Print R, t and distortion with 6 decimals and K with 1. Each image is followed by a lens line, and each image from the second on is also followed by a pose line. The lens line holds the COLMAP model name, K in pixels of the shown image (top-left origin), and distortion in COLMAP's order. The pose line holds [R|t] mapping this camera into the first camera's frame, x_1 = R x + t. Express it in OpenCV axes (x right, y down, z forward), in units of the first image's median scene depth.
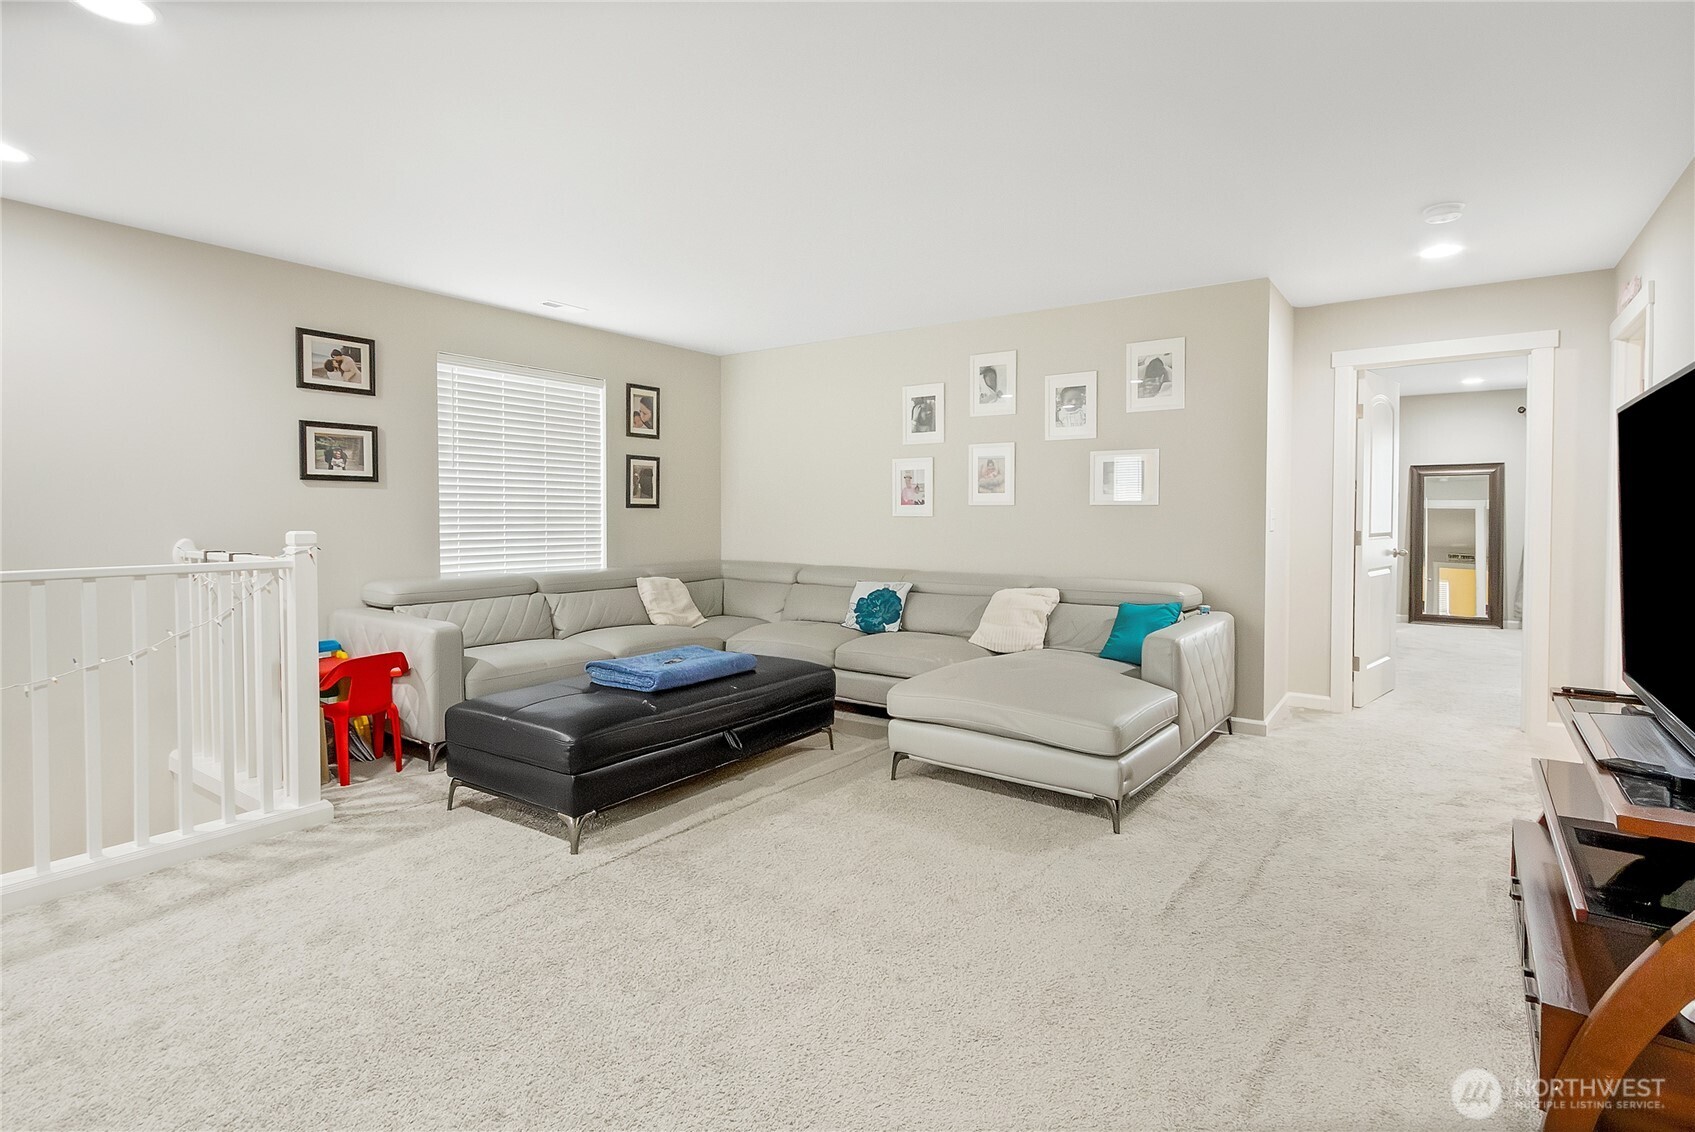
lens RADIAL K [[849.8, 0, 810.6], [0, 849.8, 538.6], [0, 0, 1]] dist [0.002417, 0.000660]
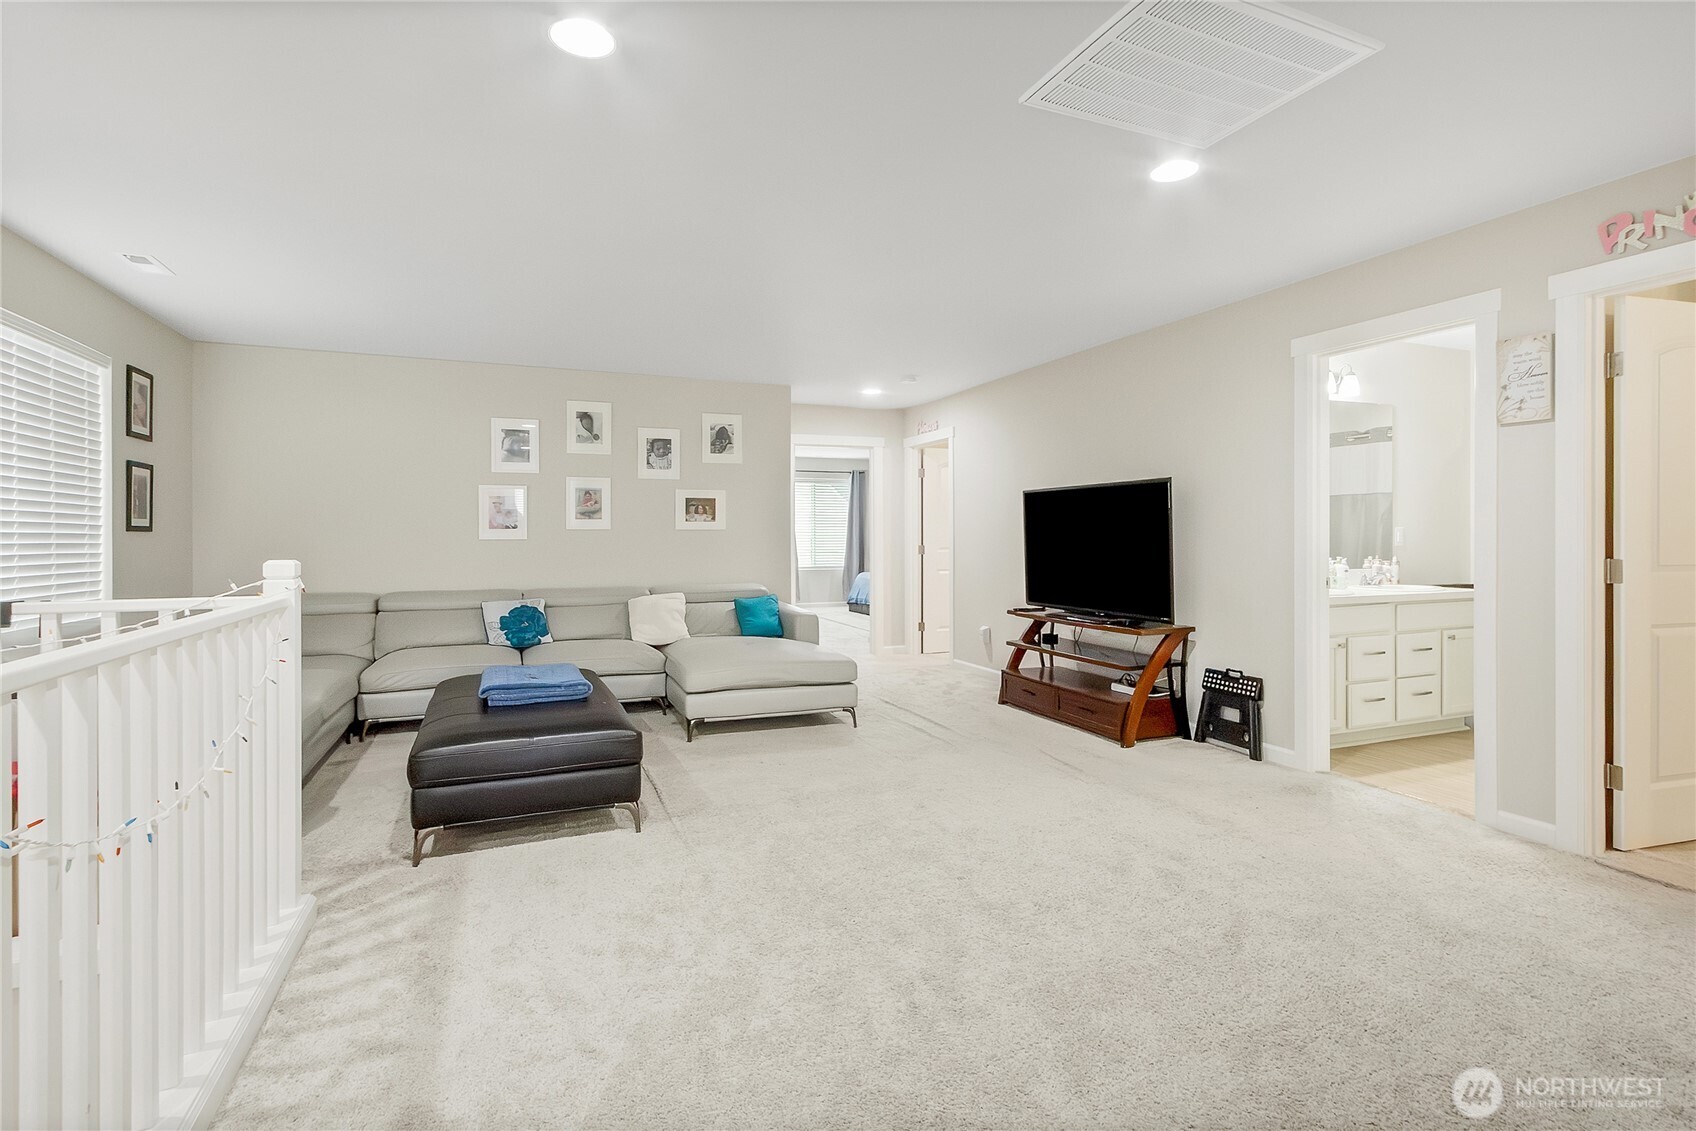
lens RADIAL K [[850.3, 0, 836.3], [0, 850.3, 533.1], [0, 0, 1]] dist [0.002417, 0.000660]
pose [[0.521860, 0.001455, 0.853030, -0.620571], [0.031404, 0.999288, -0.020916, 0.001363], [-0.852453, 0.037703, 0.521443, 0.091704]]
